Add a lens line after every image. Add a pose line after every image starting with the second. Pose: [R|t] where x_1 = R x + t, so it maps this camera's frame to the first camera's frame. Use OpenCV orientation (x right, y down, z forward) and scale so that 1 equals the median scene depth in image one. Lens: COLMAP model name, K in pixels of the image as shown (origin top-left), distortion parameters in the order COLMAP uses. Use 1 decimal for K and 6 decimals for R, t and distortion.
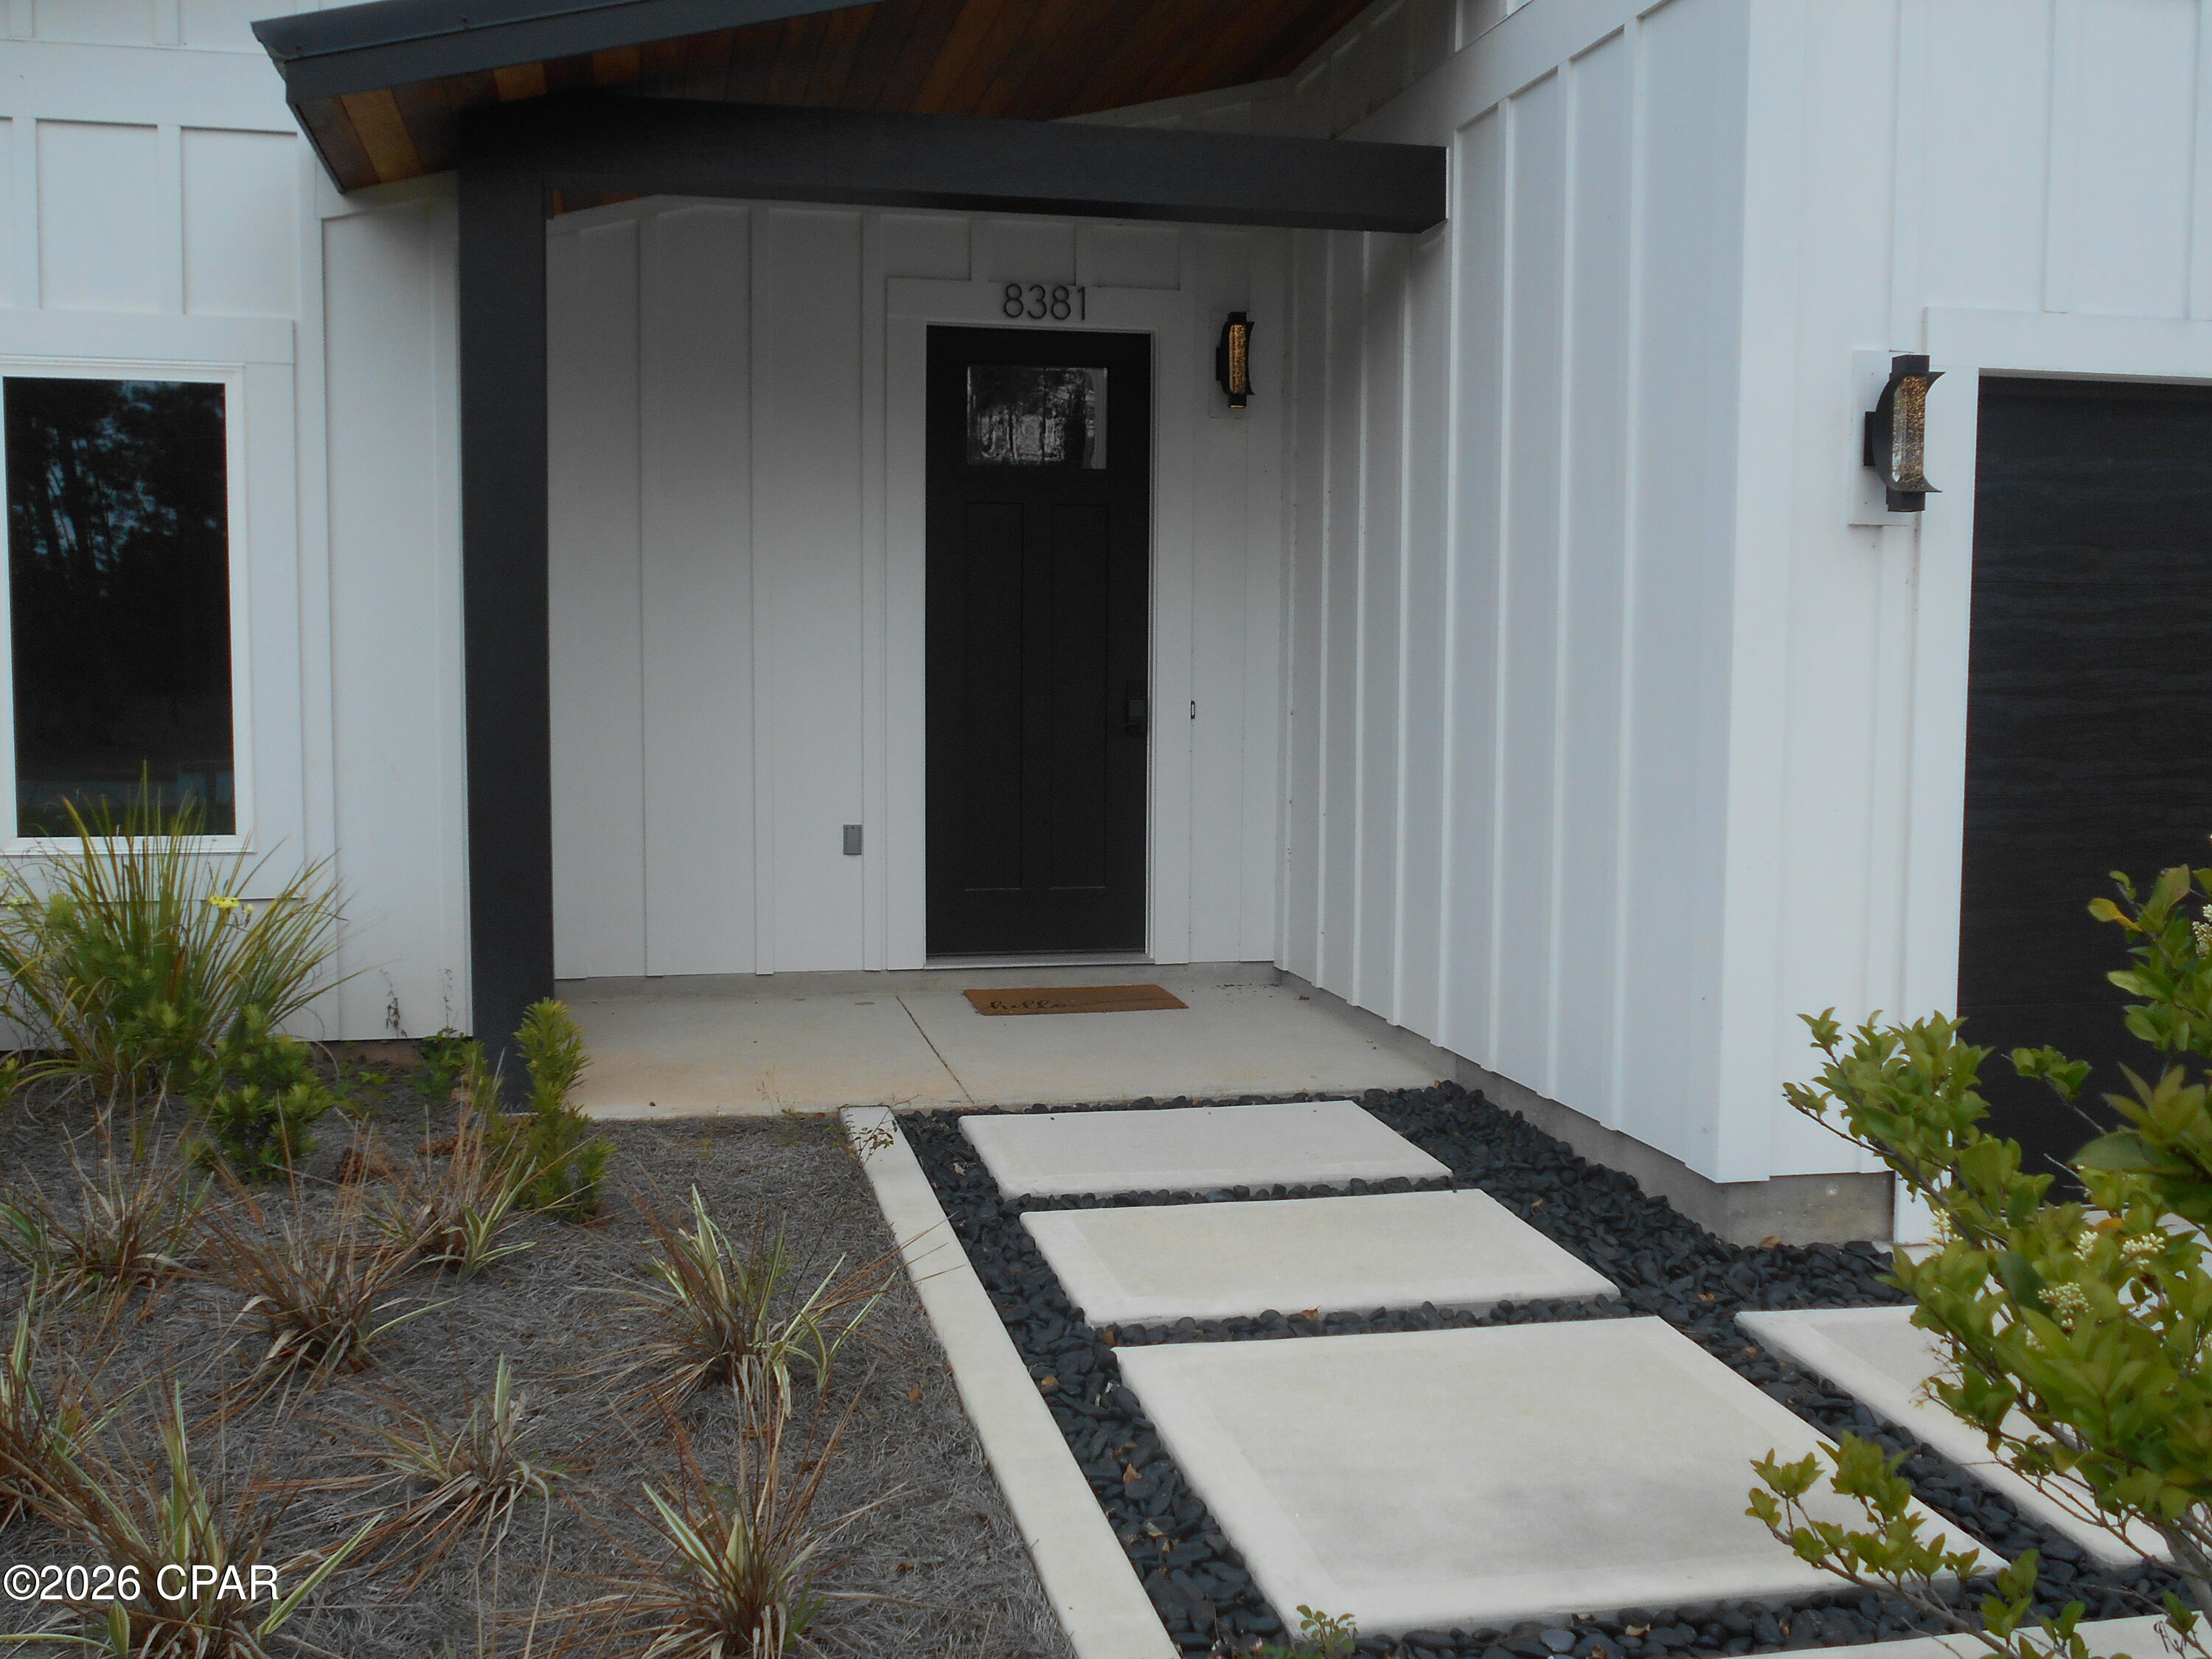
lens RADIAL K [[2114.0, 0, 1106.0], [0, 2114.0, 829.5], [0, 0, 1]] dist [-0.008327, -0.037235]
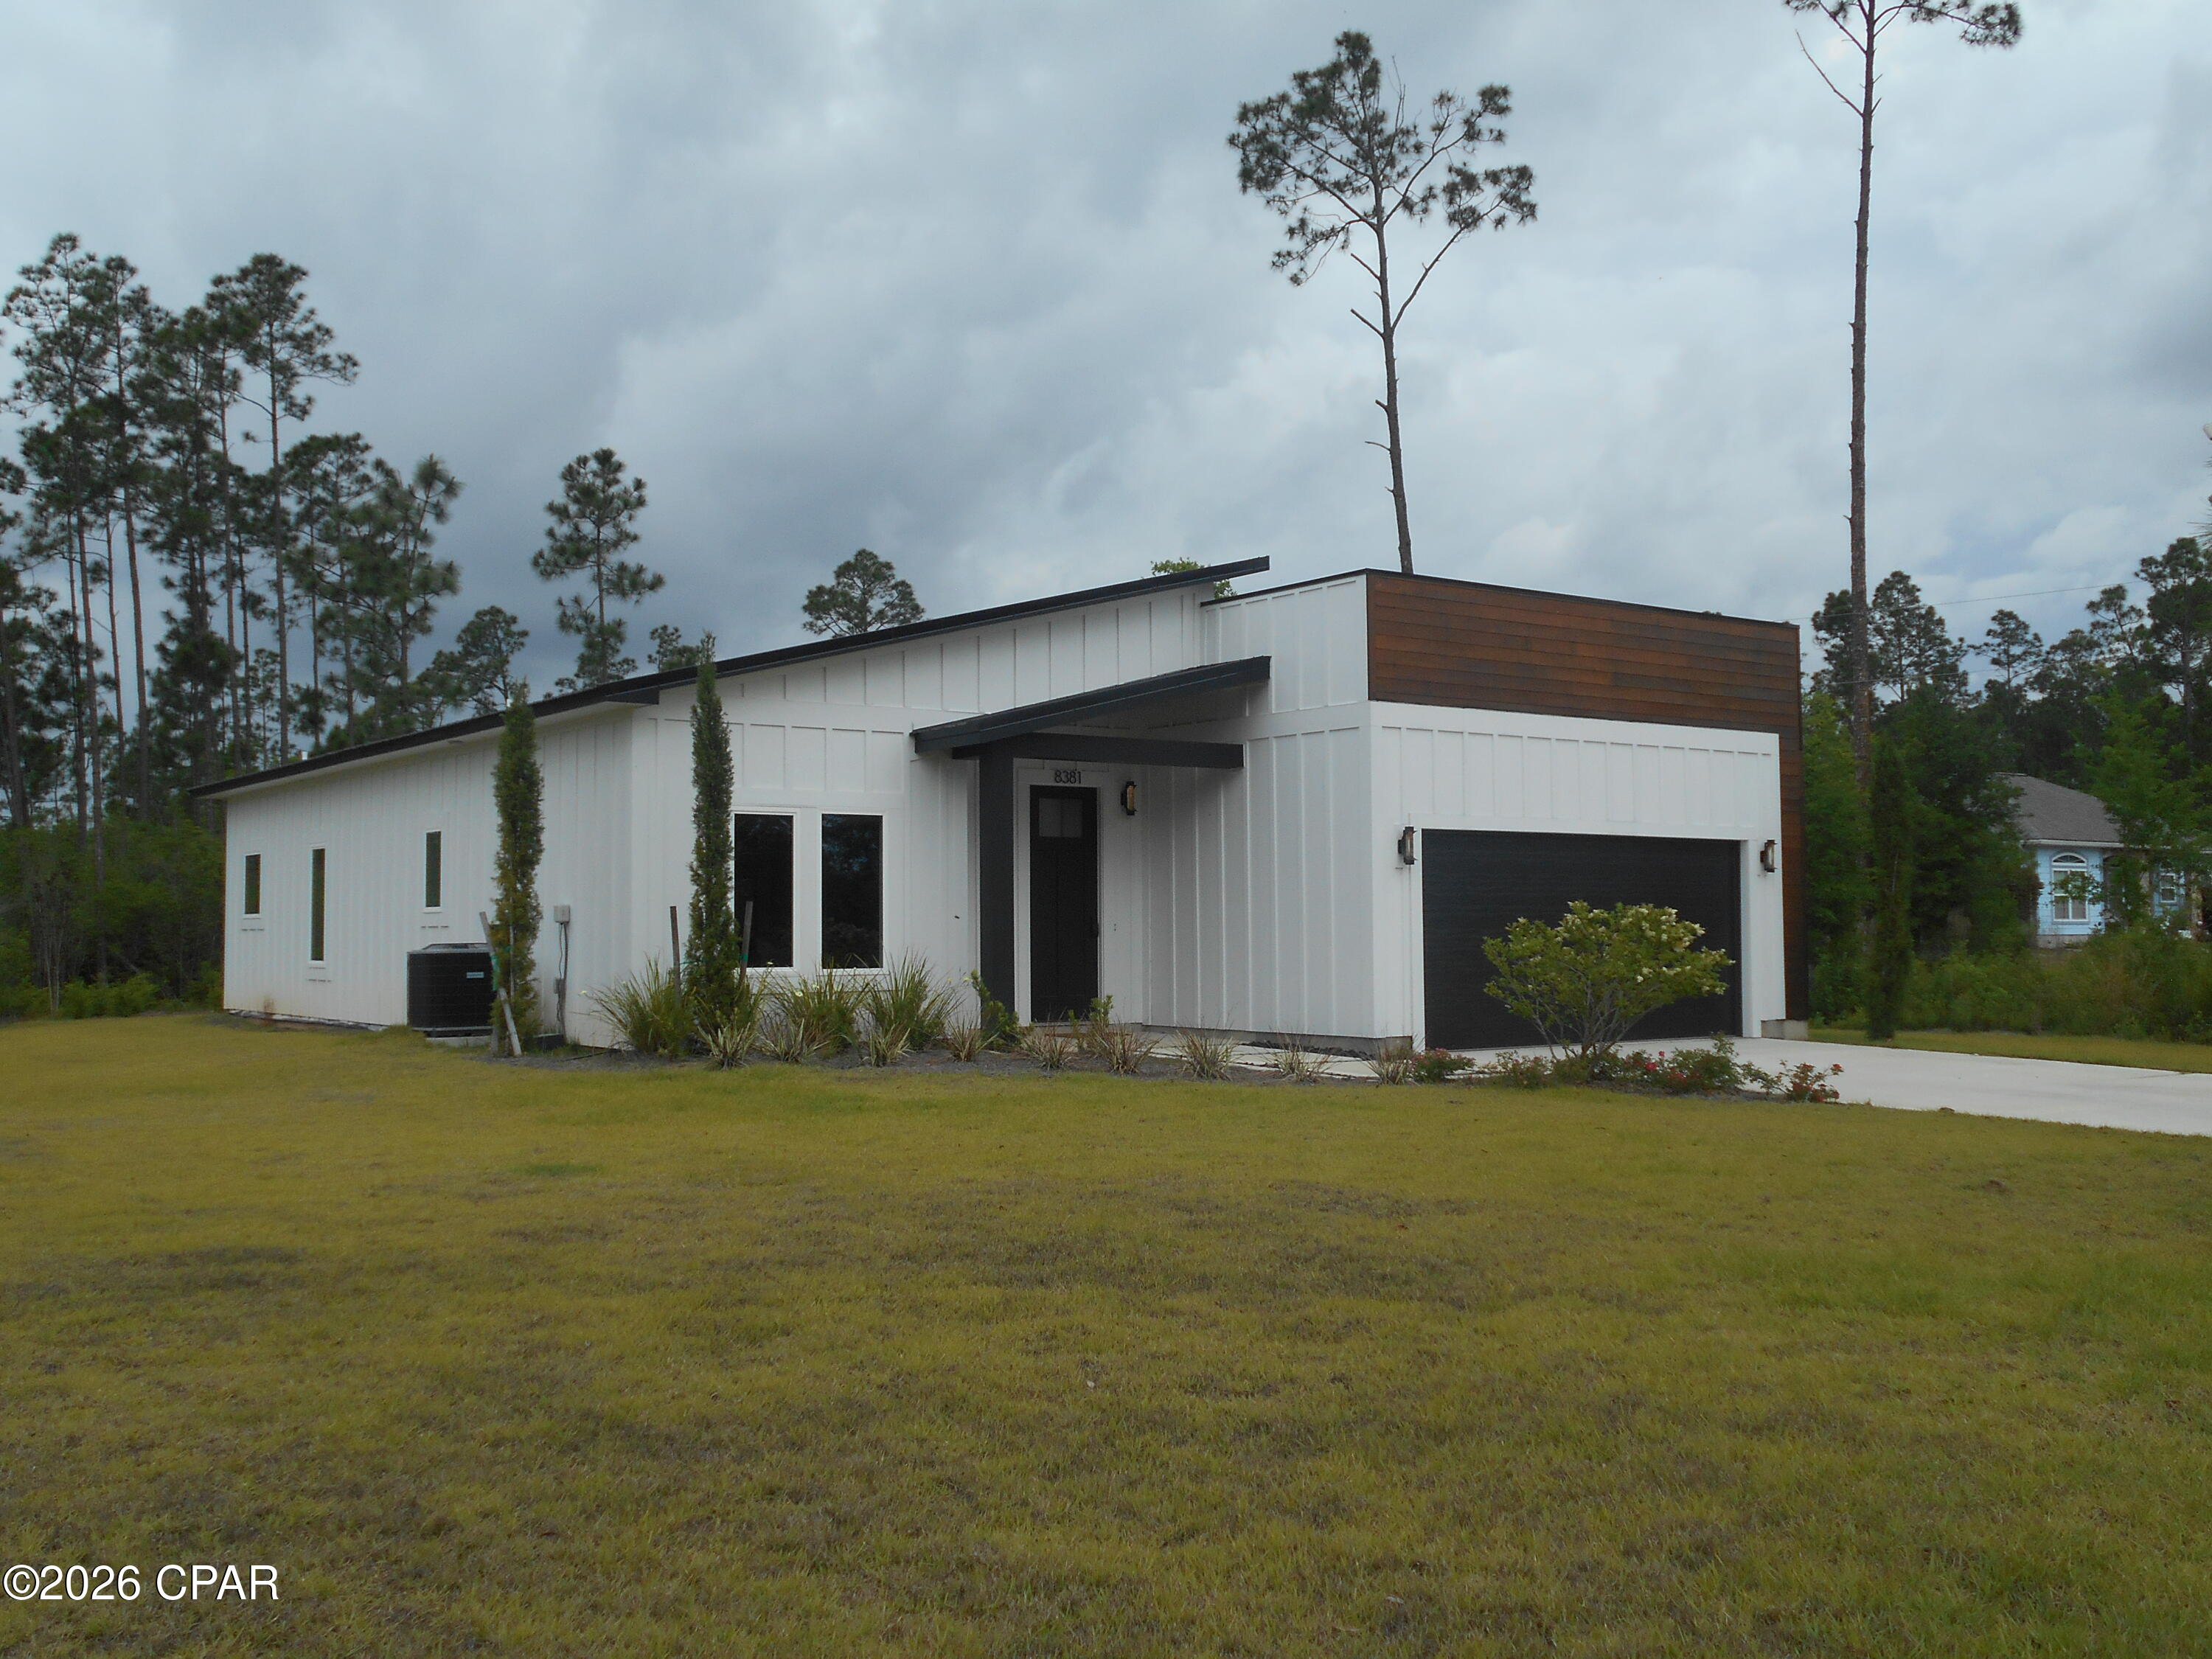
lens RADIAL K [[2114.0, 0, 1106.0], [0, 2114.0, 829.5], [0, 0, 1]] dist [-0.008327, -0.037235]
pose [[0.921881, 0.007676, 0.387398, -1.036007], [0.043701, 0.991365, -0.123638, 0.153004], [-0.385002, 0.130910, 0.913584, -1.485228]]
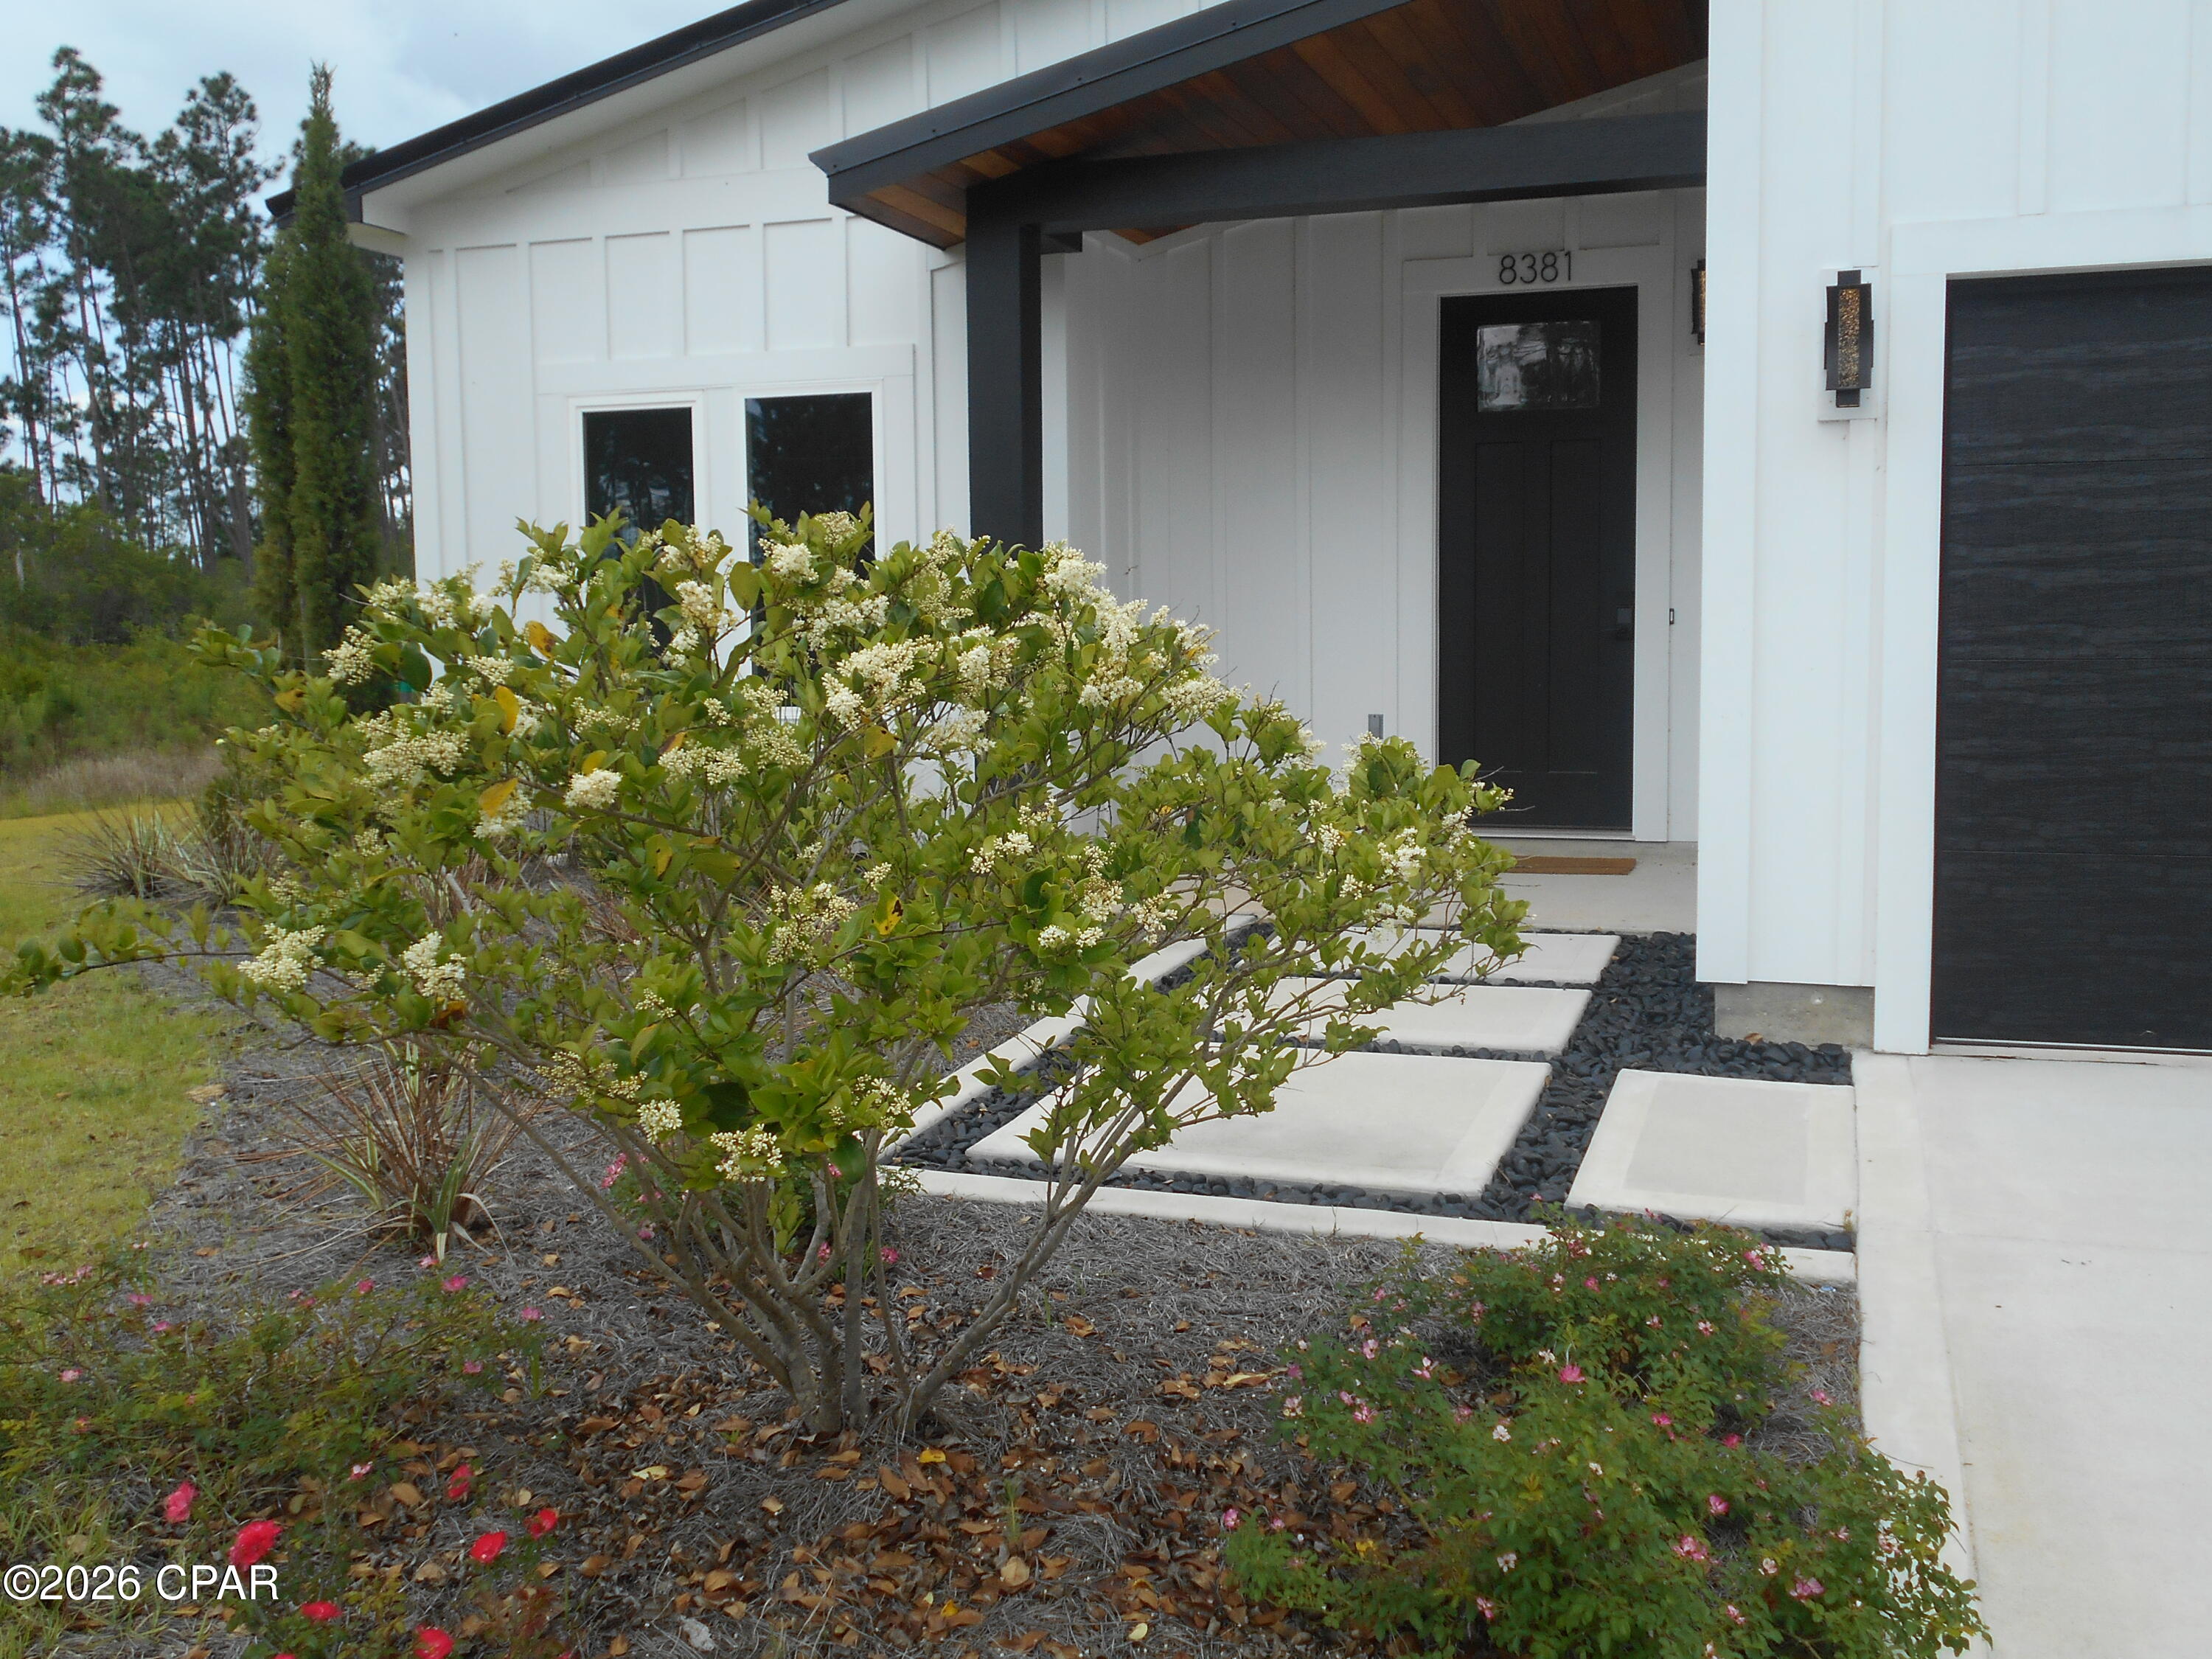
lens RADIAL K [[2114.0, 0, 1106.0], [0, 2114.0, 829.5], [0, 0, 1]] dist [-0.008327, -0.037235]
pose [[0.849758, 0.035882, -0.525950, 0.398372], [-0.026674, 0.999329, 0.025082, 0.038810], [0.526498, -0.007284, 0.850145, -0.124163]]
